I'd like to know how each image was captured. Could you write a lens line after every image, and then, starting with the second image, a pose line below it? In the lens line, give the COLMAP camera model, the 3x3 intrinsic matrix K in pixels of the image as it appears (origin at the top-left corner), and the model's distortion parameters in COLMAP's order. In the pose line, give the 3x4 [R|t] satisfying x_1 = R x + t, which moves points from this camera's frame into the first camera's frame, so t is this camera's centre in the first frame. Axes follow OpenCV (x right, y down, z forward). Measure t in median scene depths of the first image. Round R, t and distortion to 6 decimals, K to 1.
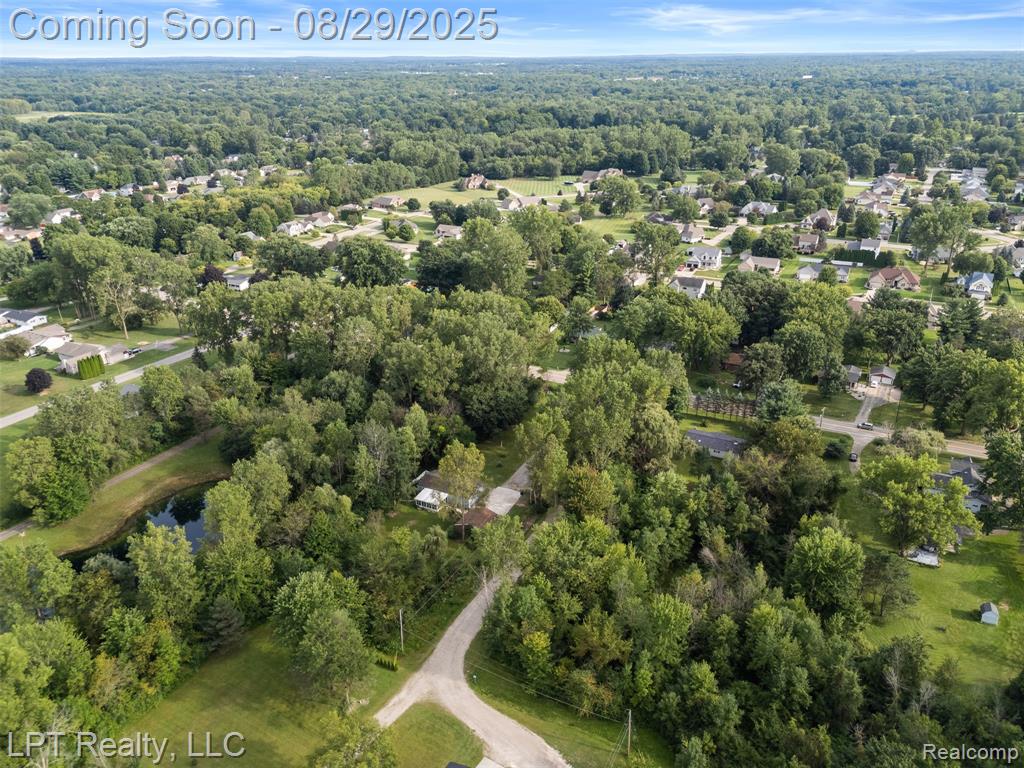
lens RADIAL K [[770.2, 0, 512.0], [0, 770.2, 384.0], [0, 0, 1]] dist [0.060970, -0.066870]
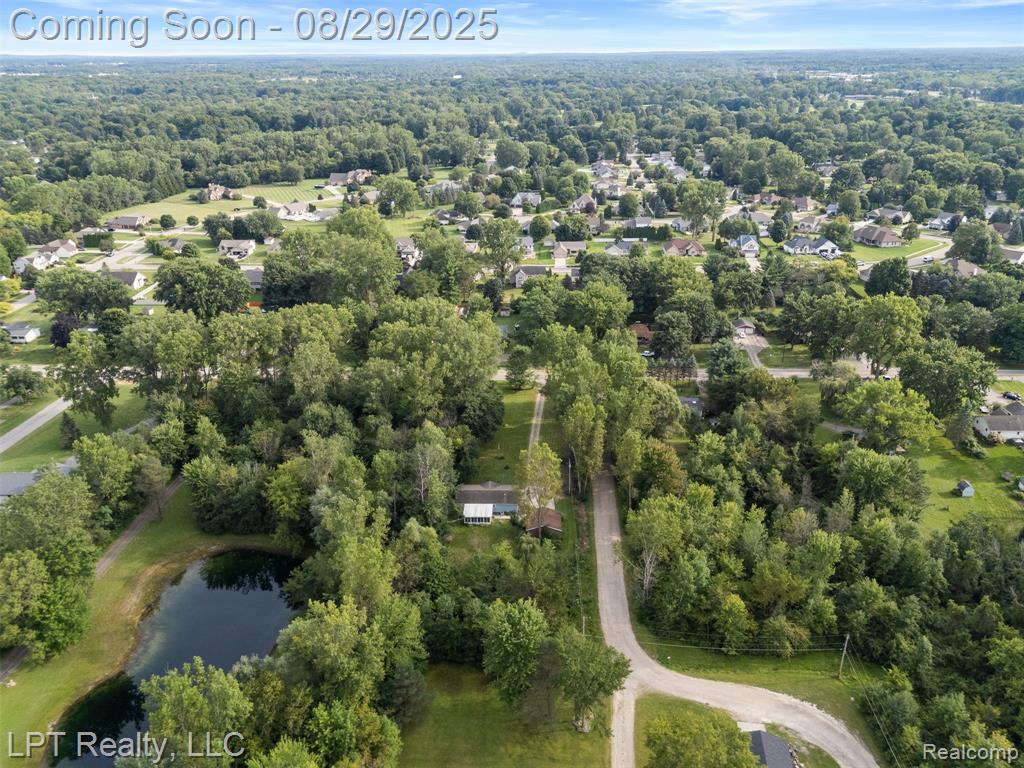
lens RADIAL K [[770.2, 0, 512.0], [0, 770.2, 384.0], [0, 0, 1]] dist [0.060970, -0.066870]
pose [[0.902302, -0.170620, 0.395905, -0.155631], [0.170771, 0.984683, 0.035158, -0.013534], [-0.395840, 0.035886, 0.917618, 0.034380]]
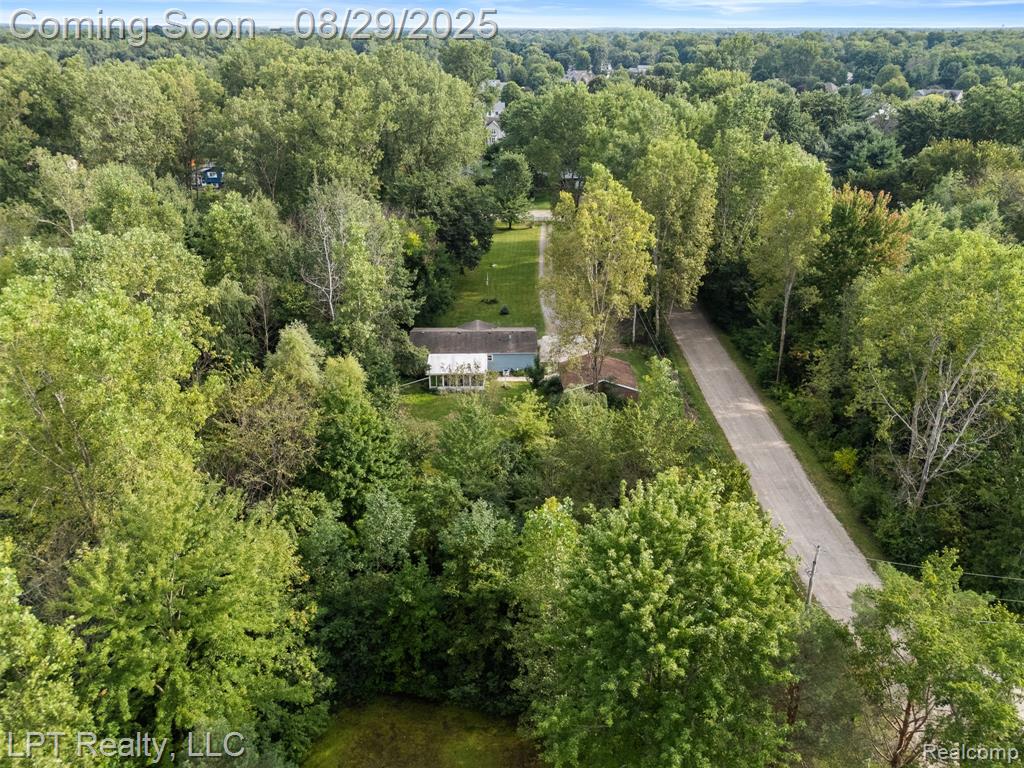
lens RADIAL K [[770.2, 0, 512.0], [0, 770.2, 384.0], [0, 0, 1]] dist [0.060970, -0.066870]
pose [[0.872931, -0.190545, 0.449092, -0.105597], [0.184545, 0.981136, 0.057572, 0.050738], [-0.451591, 0.032621, 0.891629, 0.212077]]
